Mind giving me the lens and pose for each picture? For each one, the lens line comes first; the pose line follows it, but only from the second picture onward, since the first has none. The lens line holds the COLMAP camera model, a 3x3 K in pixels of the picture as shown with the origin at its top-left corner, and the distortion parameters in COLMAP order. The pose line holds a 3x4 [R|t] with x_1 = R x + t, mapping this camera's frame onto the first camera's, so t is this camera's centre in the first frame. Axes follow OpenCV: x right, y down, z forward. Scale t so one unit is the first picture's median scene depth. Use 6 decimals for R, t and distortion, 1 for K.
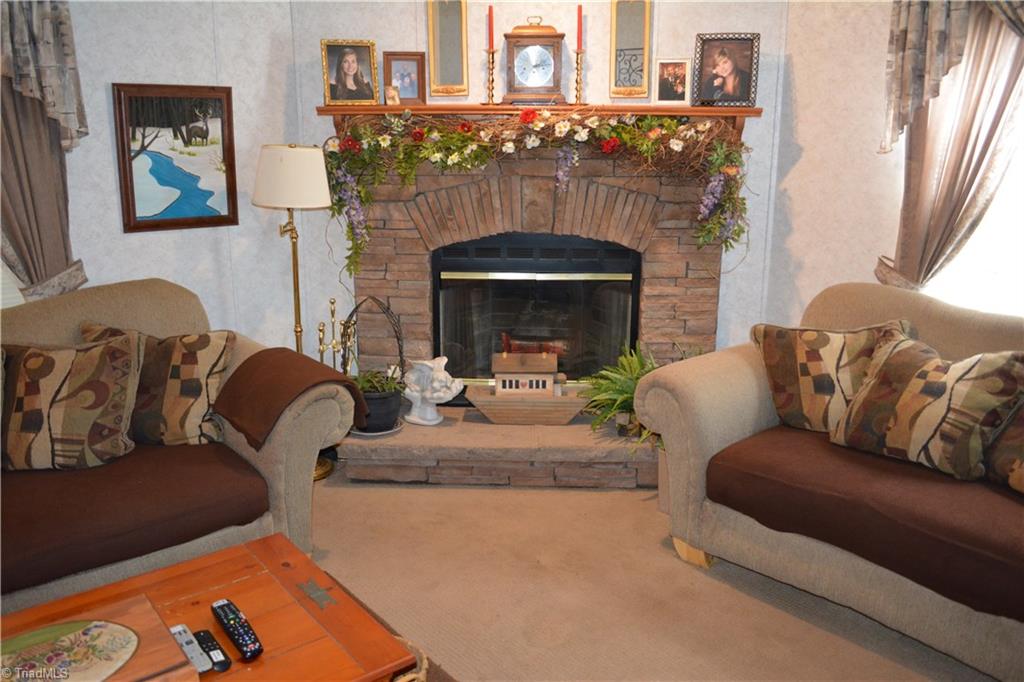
lens RADIAL K [[811.2, 0, 505.8], [0, 811.2, 339.6], [0, 0, 1]] dist [-0.085036, 0.016459]
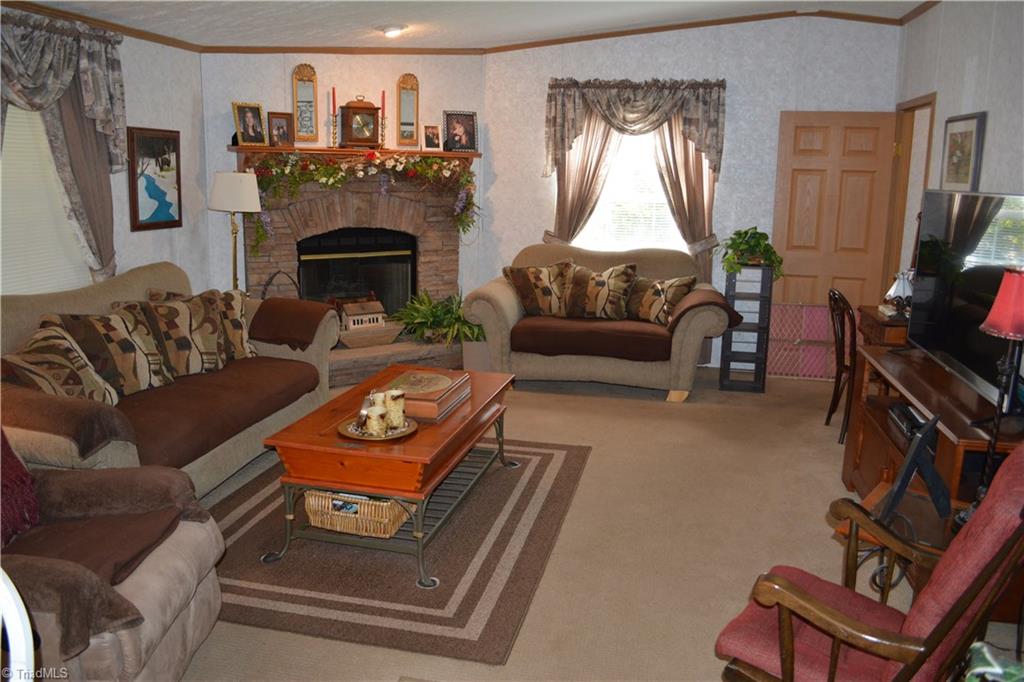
lens RADIAL K [[811.2, 0, 505.8], [0, 811.2, 339.6], [0, 0, 1]] dist [-0.085036, 0.016459]
pose [[0.797078, -0.110357, 0.593707, -0.770272], [0.130852, 0.991365, 0.008599, 0.123354], [-0.589529, 0.070834, 0.804635, -0.484806]]
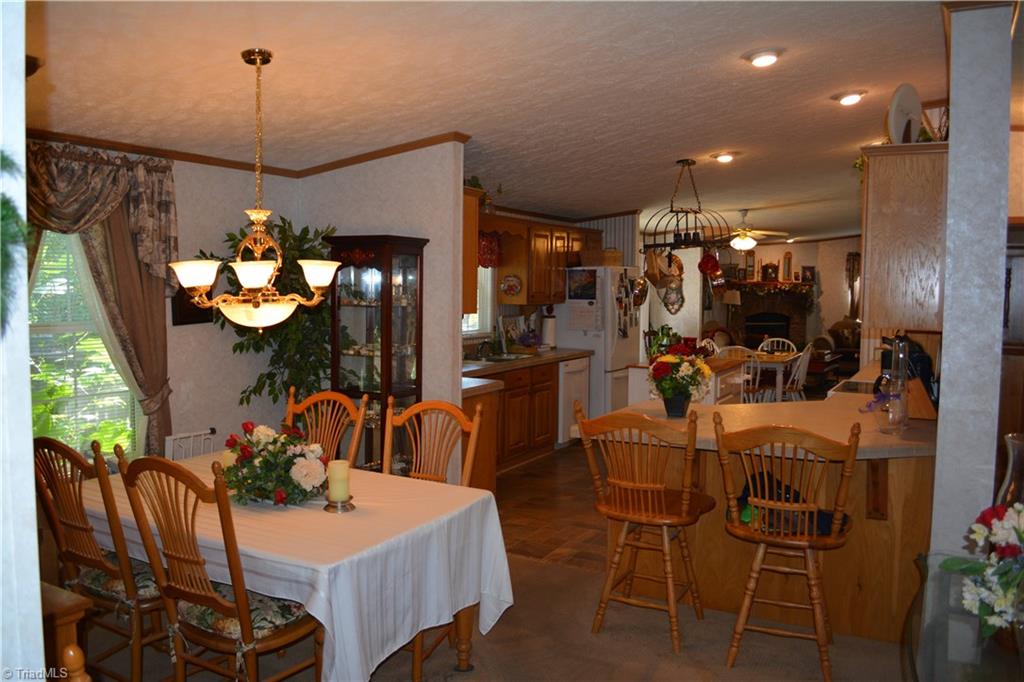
lens RADIAL K [[811.2, 0, 505.8], [0, 811.2, 339.6], [0, 0, 1]] dist [-0.085036, 0.016459]
pose [[0.941178, -0.016350, 0.337516, -2.757440], [0.075023, 0.984011, -0.161536, 0.595277], [-0.329478, 0.177355, 0.927356, -2.442916]]
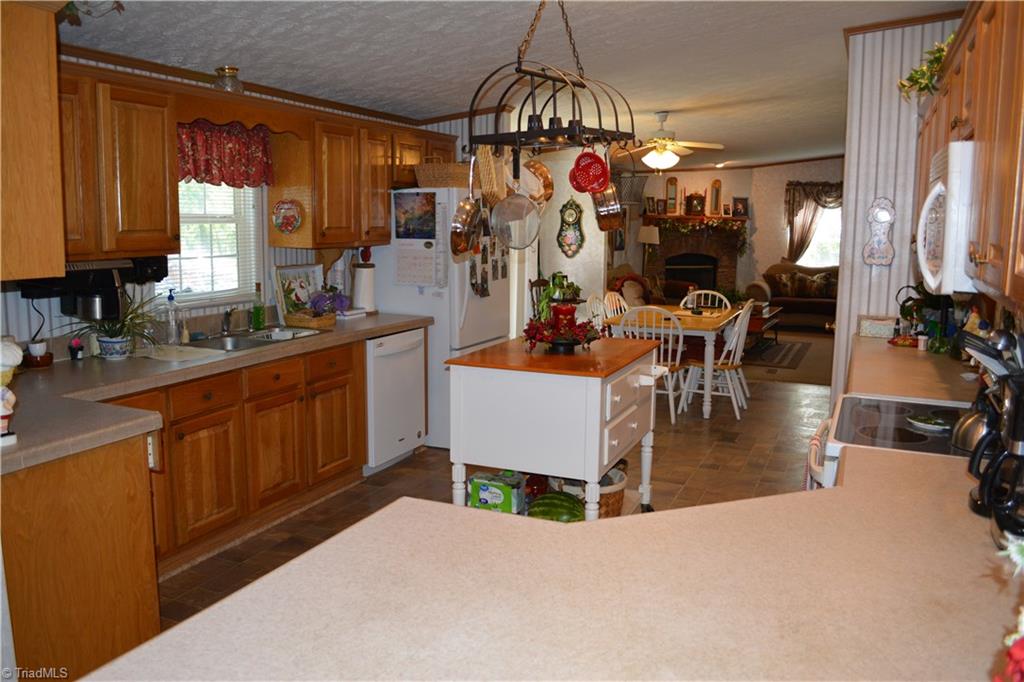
lens RADIAL K [[811.2, 0, 505.8], [0, 811.2, 339.6], [0, 0, 1]] dist [-0.085036, 0.016459]
pose [[0.905811, -0.051772, 0.420508, -2.248438], [0.092315, 0.992777, -0.076626, 0.438529], [-0.413503, 0.108228, 0.904047, -1.784835]]
